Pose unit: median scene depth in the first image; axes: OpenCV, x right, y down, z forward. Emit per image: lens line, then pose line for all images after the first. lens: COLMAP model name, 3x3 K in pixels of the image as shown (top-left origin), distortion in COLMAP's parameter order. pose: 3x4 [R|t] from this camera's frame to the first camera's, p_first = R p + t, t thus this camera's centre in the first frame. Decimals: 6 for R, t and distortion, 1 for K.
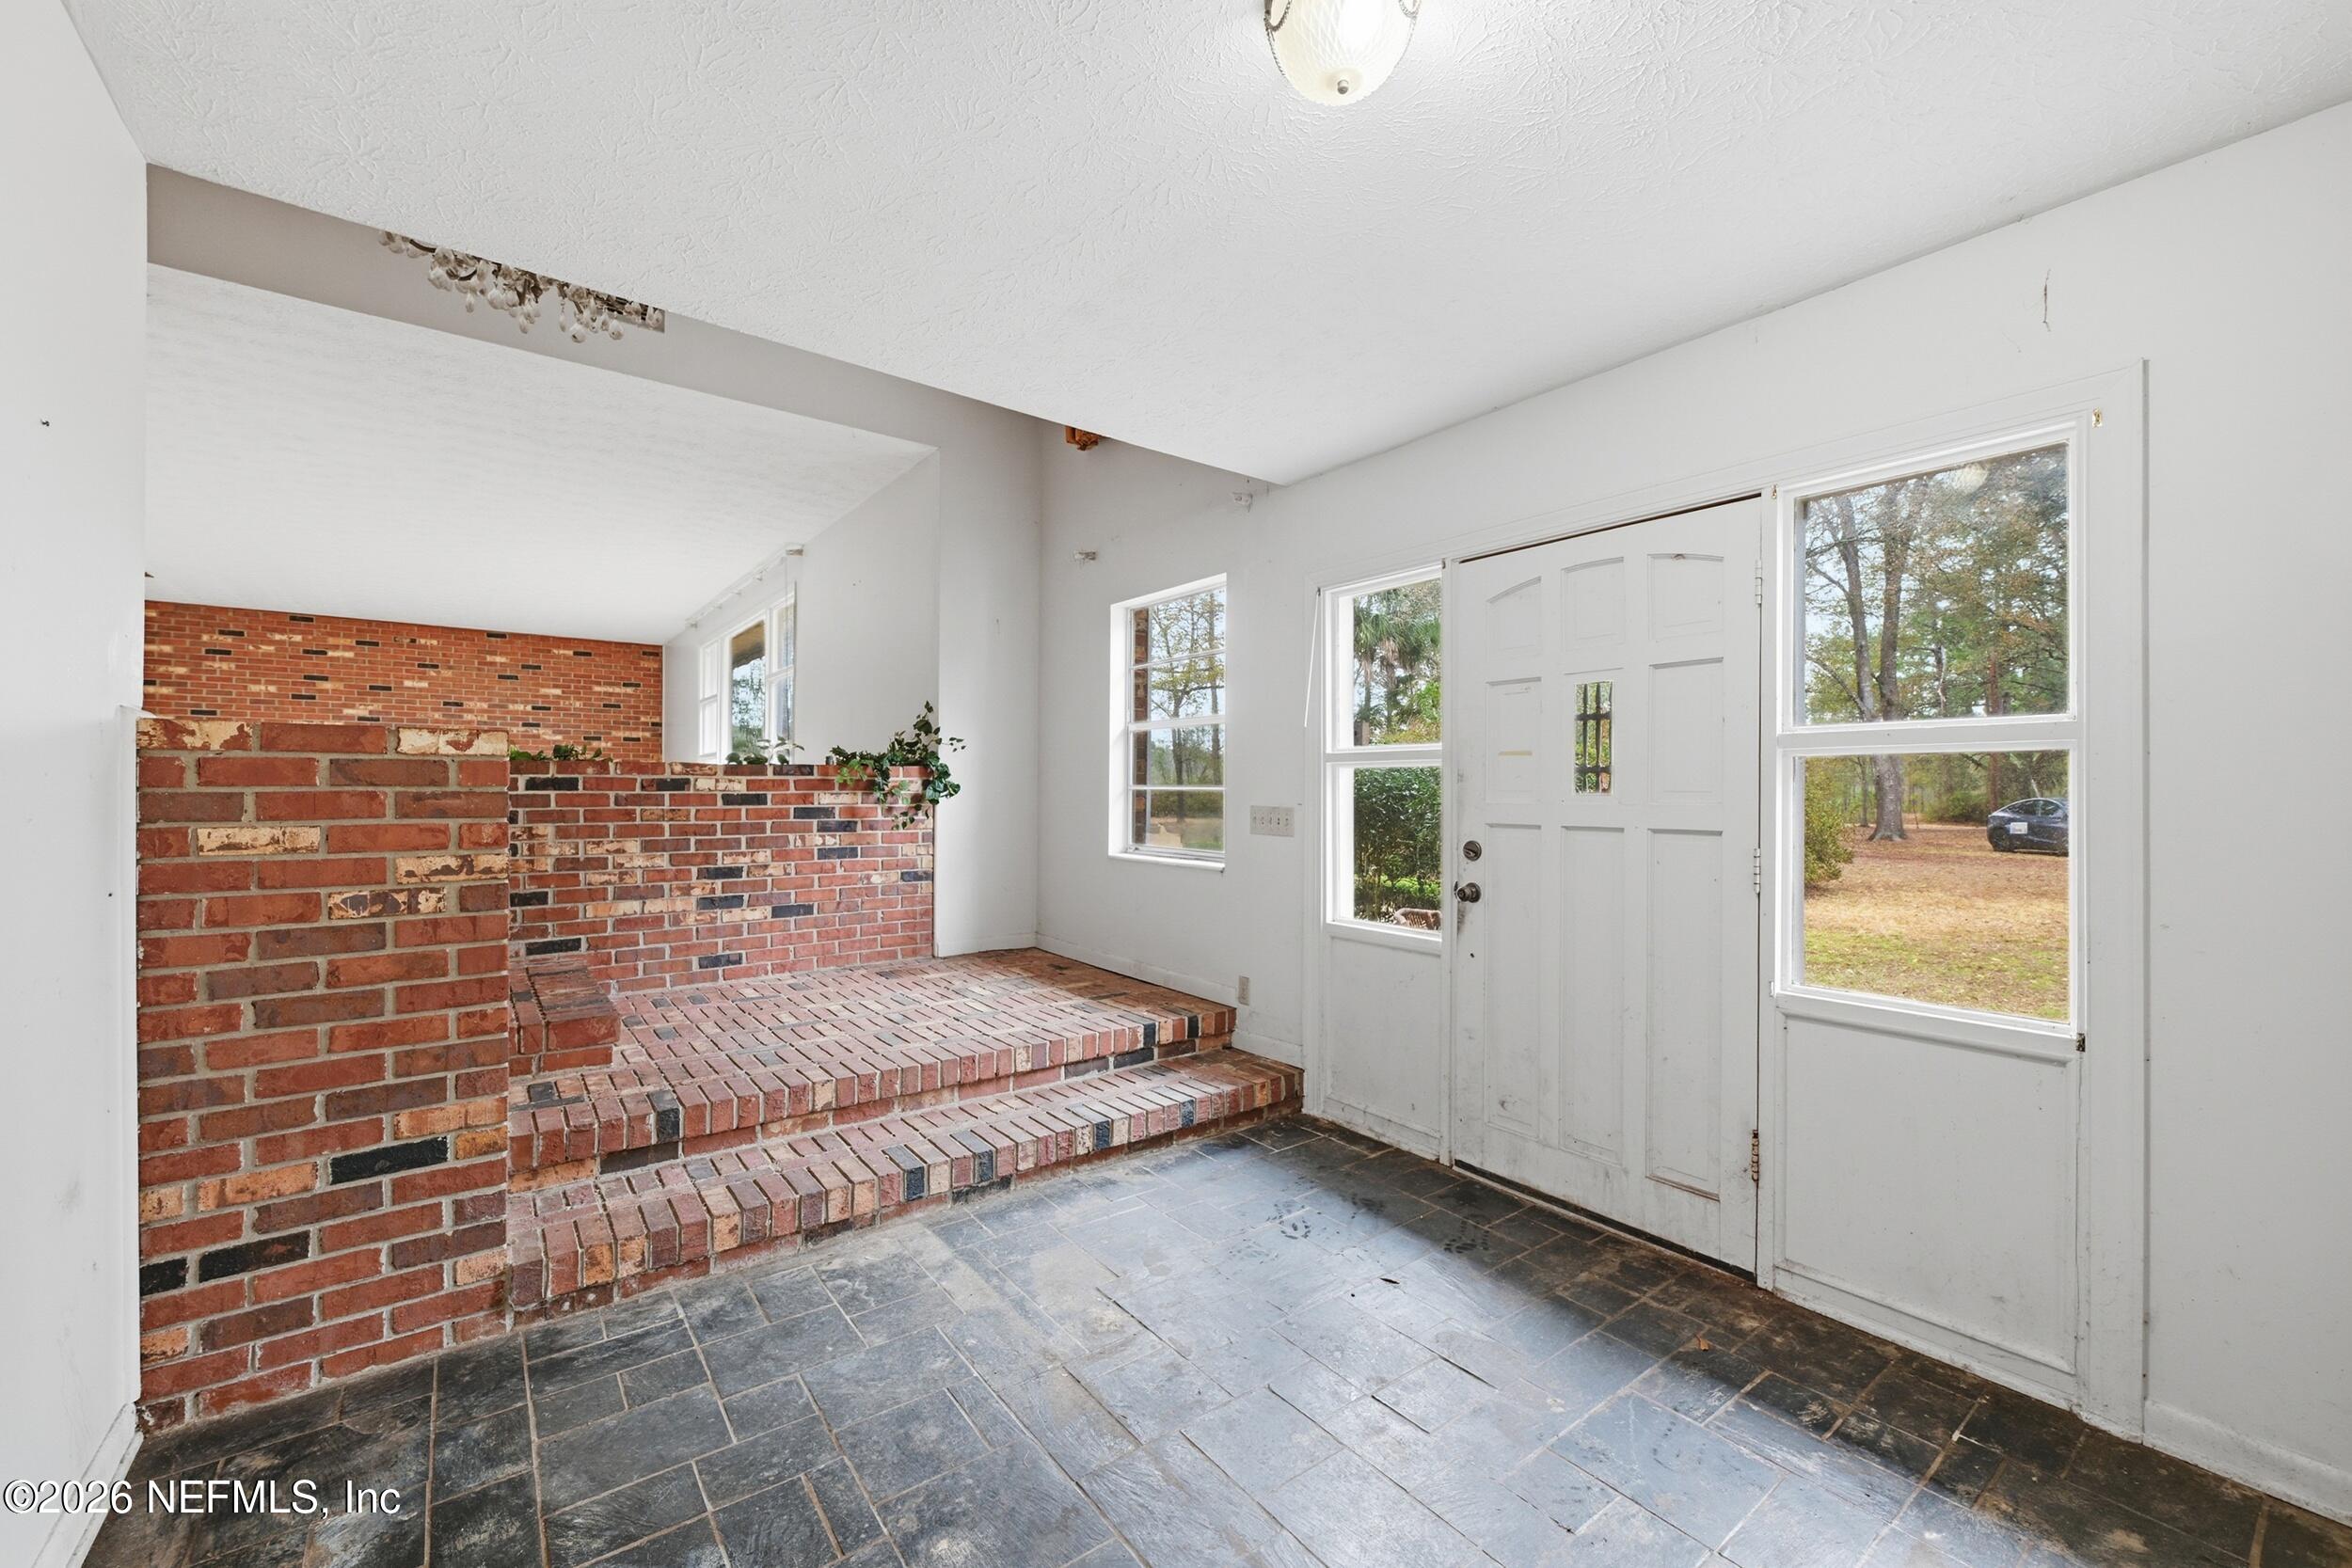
lens RADIAL K [[930.2, 0, 1173.5], [0, 930.2, 787.5], [0, 0, 1]] dist [0.000275, -0.000096]
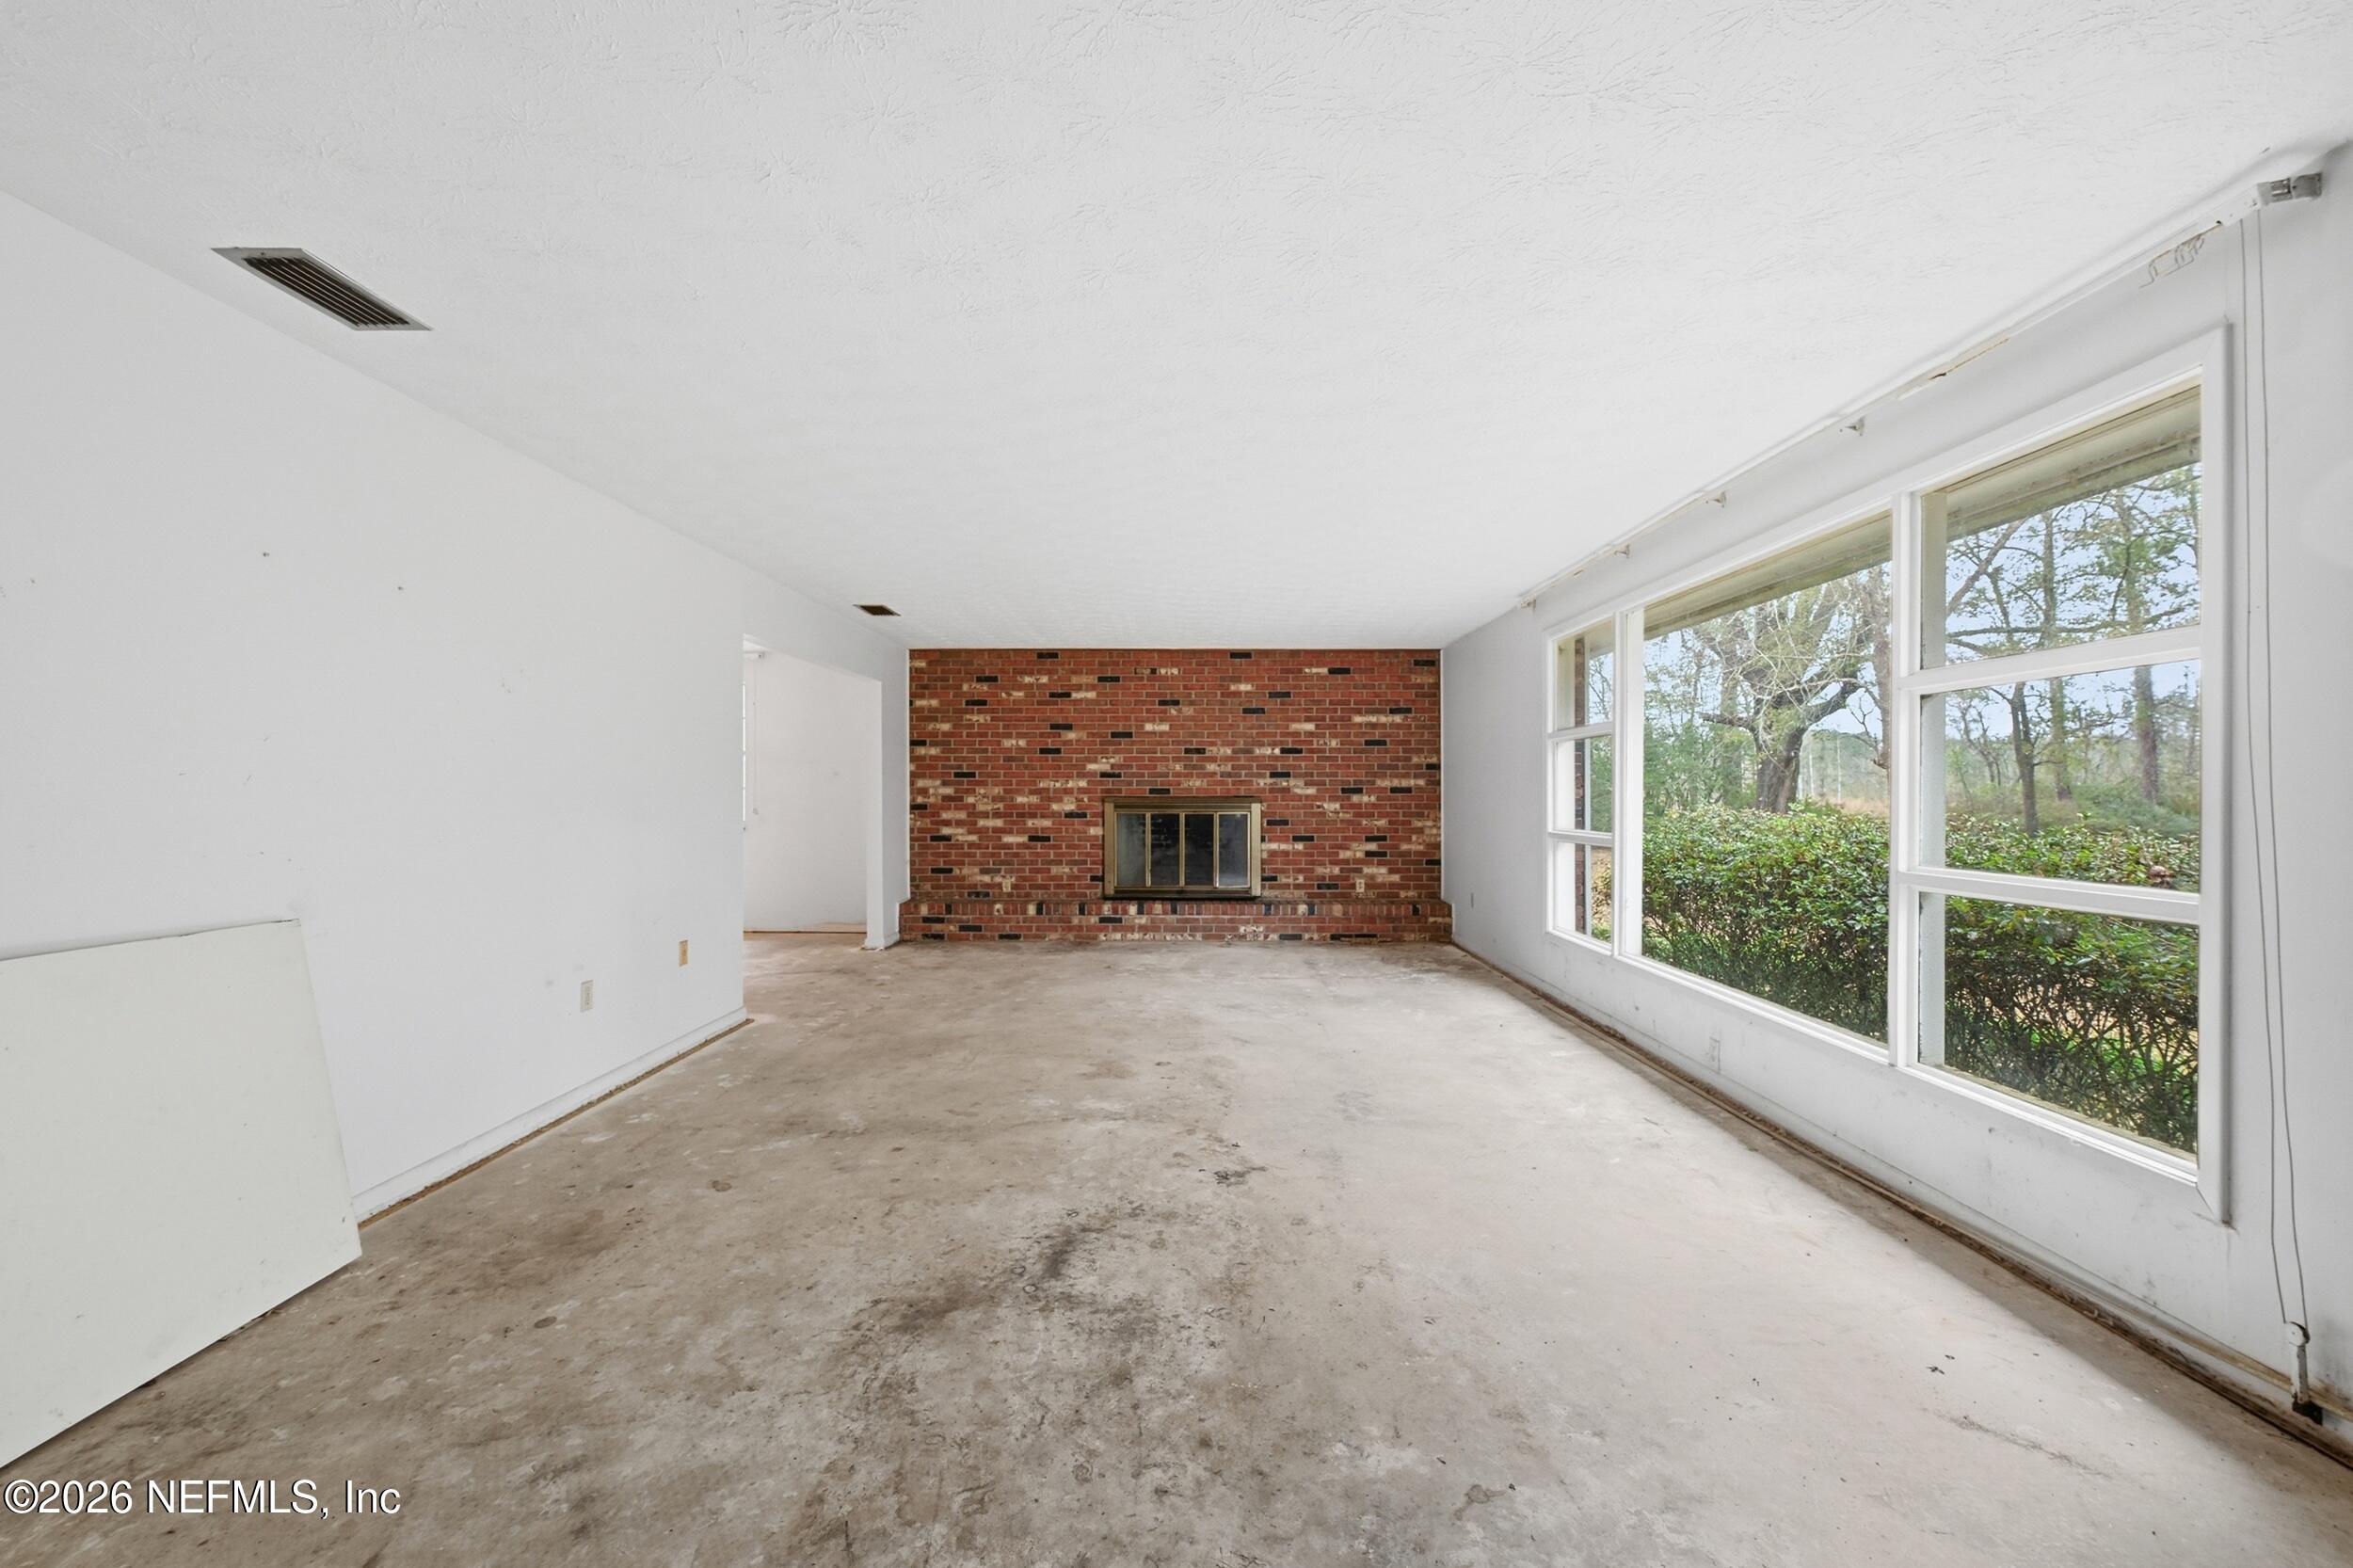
lens RADIAL K [[930.7, 0, 1175.0], [0, 930.7, 786.5], [0, 0, 1]] dist [0.000275, -0.000096]
pose [[0.786653, -0.006403, -0.617362, -0.336430], [0.004243, 0.999979, -0.004966, -0.060124], [0.617380, 0.001287, 0.786664, 0.415051]]
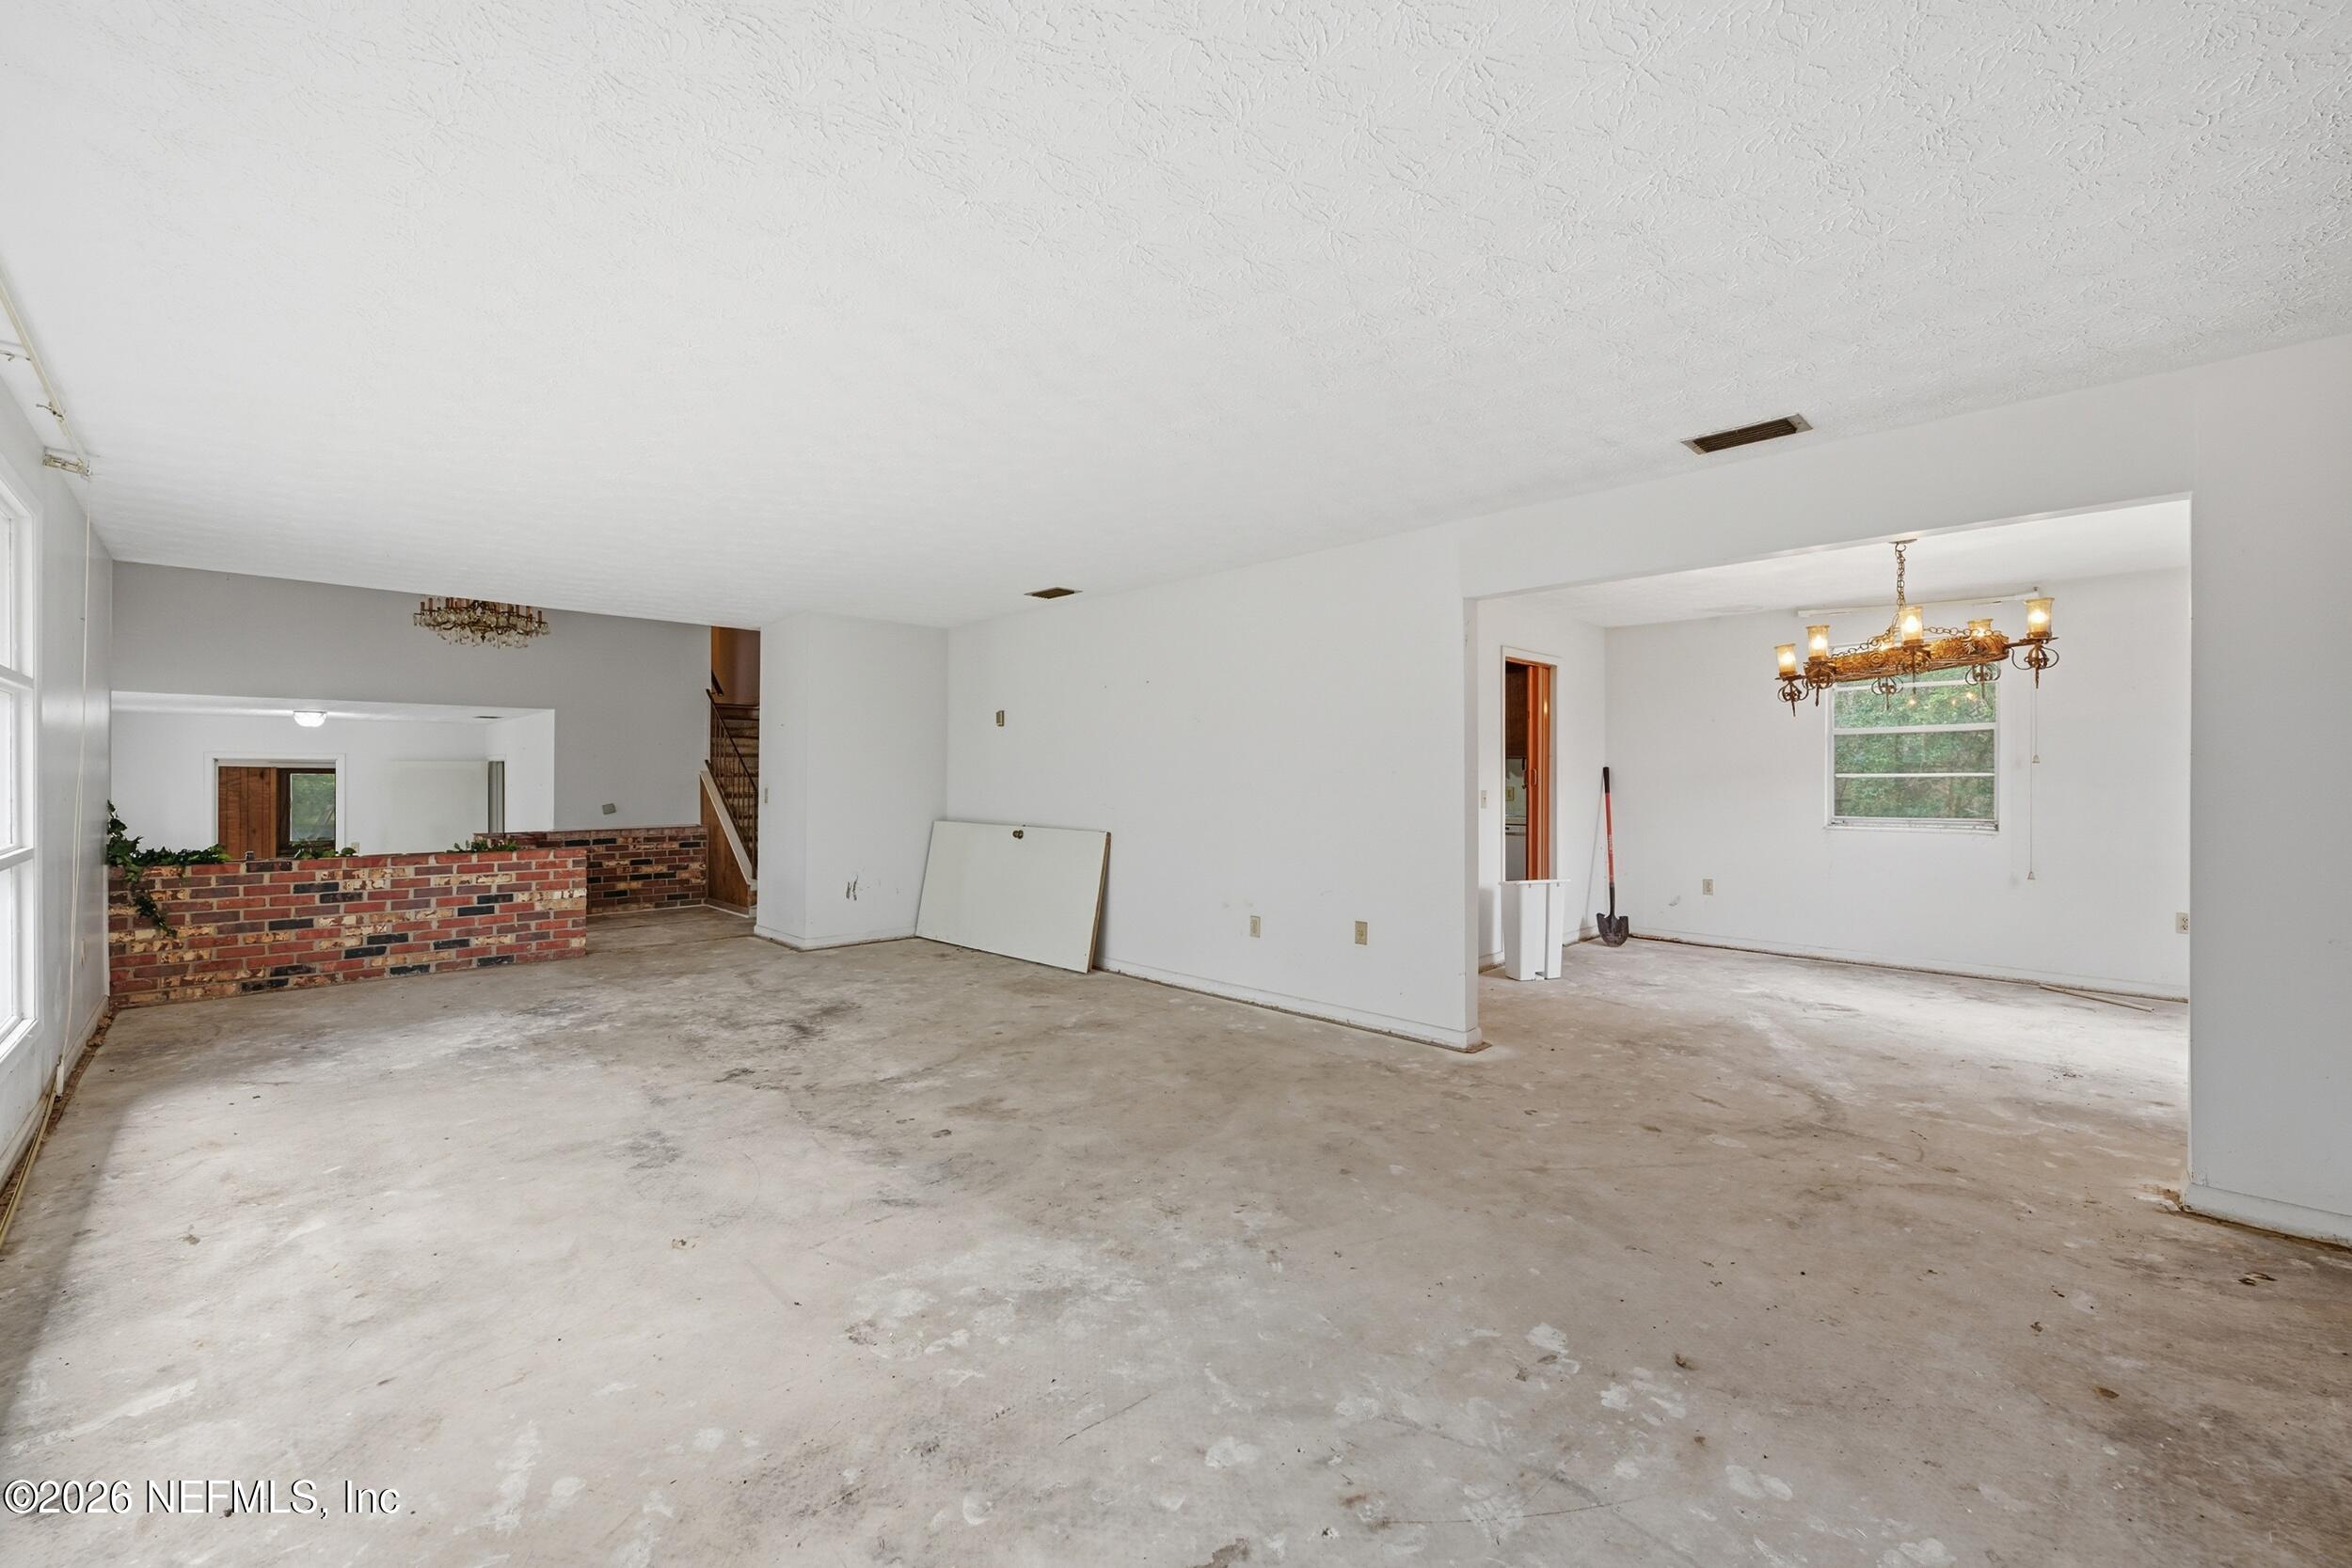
lens RADIAL K [[930.2, 0, 1175.4], [0, 930.2, 782.5], [0, 0, 1]] dist [0.000275, -0.000096]
pose [[-0.991859, -0.004942, -0.127246, -1.003191], [-0.004823, 0.999988, -0.001243, -0.059446], [0.127251, -0.000619, -0.991870, 1.867186]]
